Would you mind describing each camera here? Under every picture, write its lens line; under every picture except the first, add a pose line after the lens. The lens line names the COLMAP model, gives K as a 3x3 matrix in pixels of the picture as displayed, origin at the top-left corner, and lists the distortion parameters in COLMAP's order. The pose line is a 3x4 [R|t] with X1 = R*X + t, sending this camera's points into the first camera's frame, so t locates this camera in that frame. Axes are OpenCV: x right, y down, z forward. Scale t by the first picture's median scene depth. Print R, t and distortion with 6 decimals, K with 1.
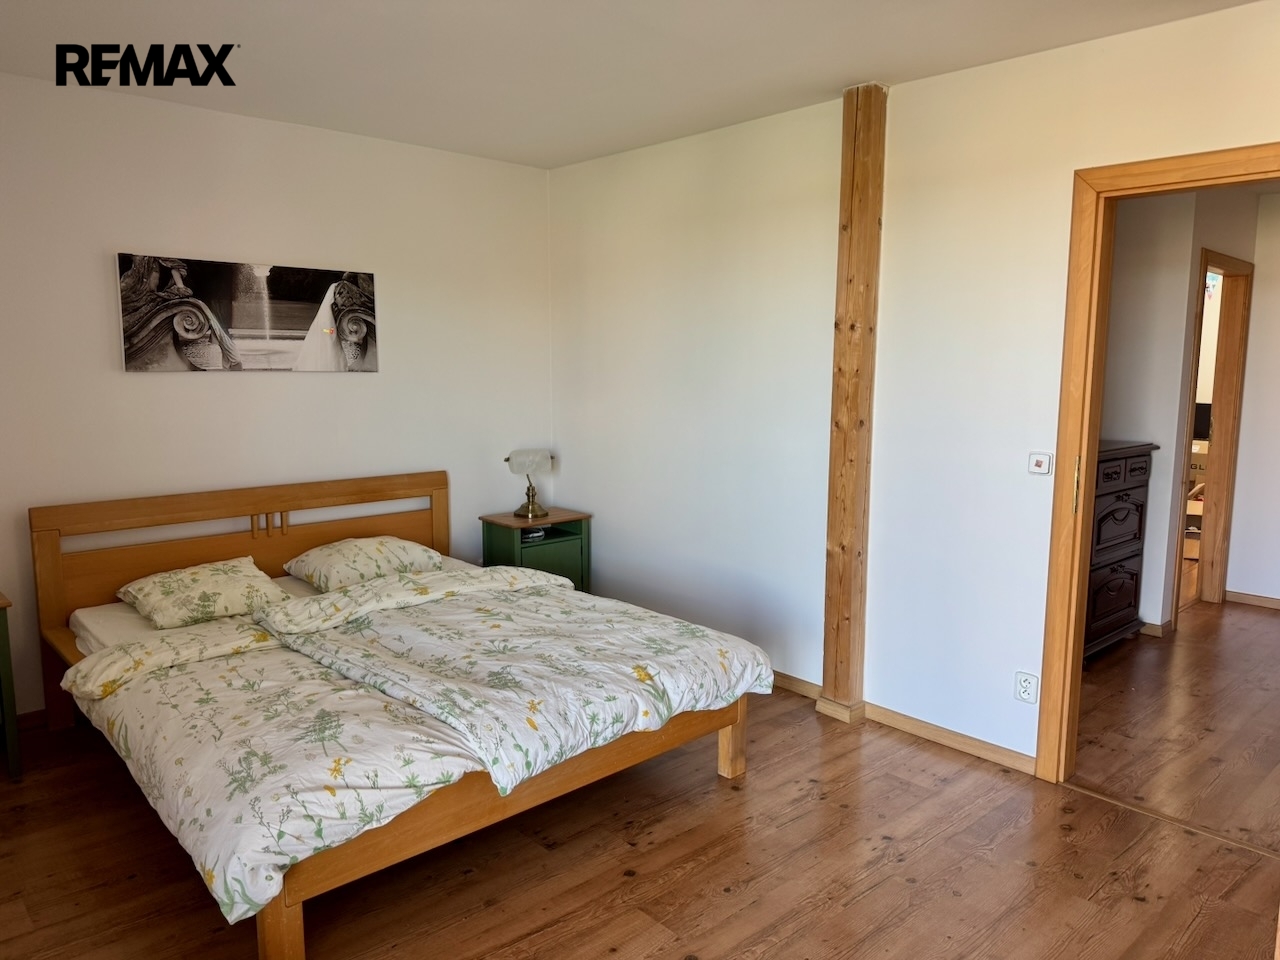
lens RADIAL K [[895.7, 0, 645.3], [0, 895.7, 479.1], [0, 0, 1]] dist [0.062064, -0.080269]
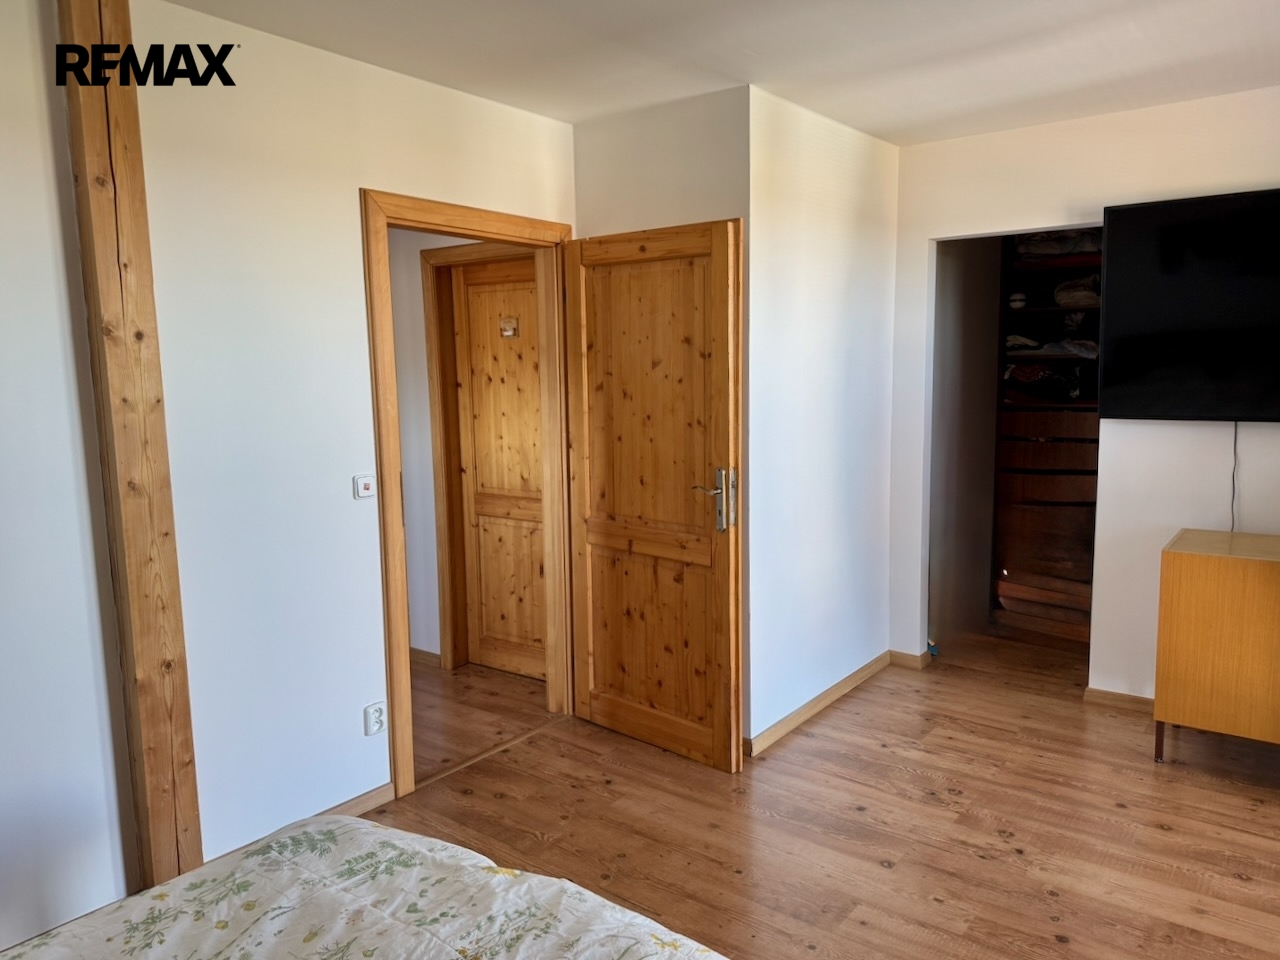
lens RADIAL K [[895.7, 0, 645.4], [0, 895.7, 479.5], [0, 0, 1]] dist [0.062064, -0.080269]
pose [[-0.158666, -0.127283, 0.979093, -0.577606], [0.141710, 0.978452, 0.150164, -0.132697], [-0.977110, 0.162573, -0.137210, 0.873351]]
